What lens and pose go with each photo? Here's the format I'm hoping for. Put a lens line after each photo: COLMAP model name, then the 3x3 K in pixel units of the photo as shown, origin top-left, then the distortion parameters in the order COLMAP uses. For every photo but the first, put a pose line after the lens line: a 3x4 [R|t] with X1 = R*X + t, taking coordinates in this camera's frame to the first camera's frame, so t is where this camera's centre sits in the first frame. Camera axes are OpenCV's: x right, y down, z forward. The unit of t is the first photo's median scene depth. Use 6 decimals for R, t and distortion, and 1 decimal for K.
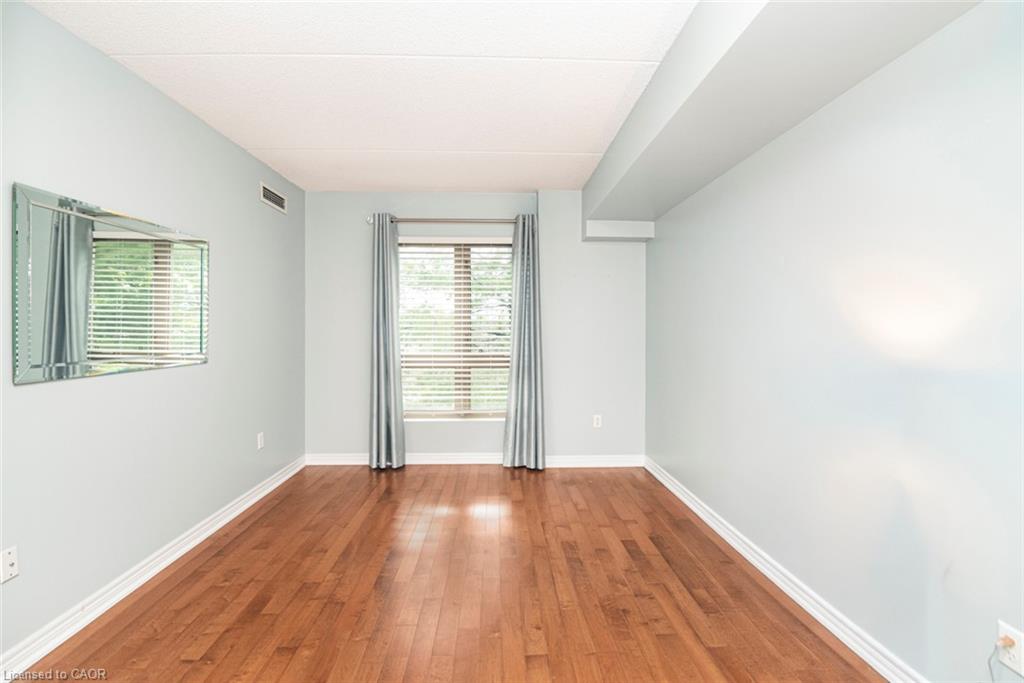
lens RADIAL K [[475.4, 0, 513.3], [0, 475.4, 336.4], [0, 0, 1]] dist [0.015529, 0.001797]
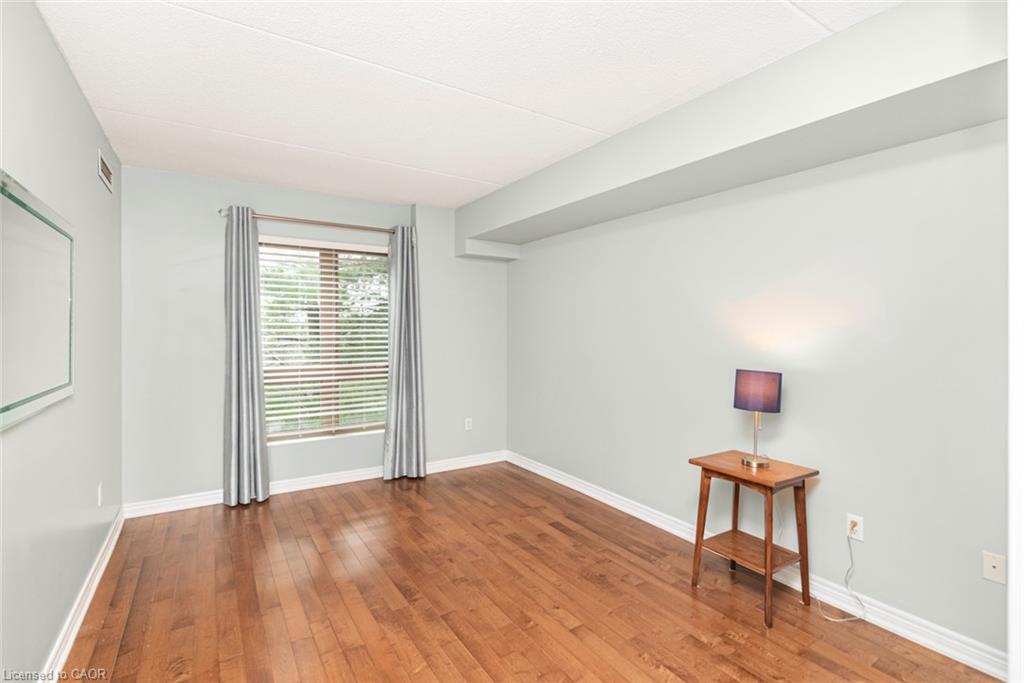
lens RADIAL K [[472.9, 0, 498.1], [0, 472.9, 330.8], [0, 0, 1]] dist [0.020854, 0.000691]
pose [[0.870150, 0.000818, 0.492786, -0.302998], [0.005259, 0.999926, -0.010947, -0.022750], [-0.492758, 0.012117, 0.870082, 0.028469]]
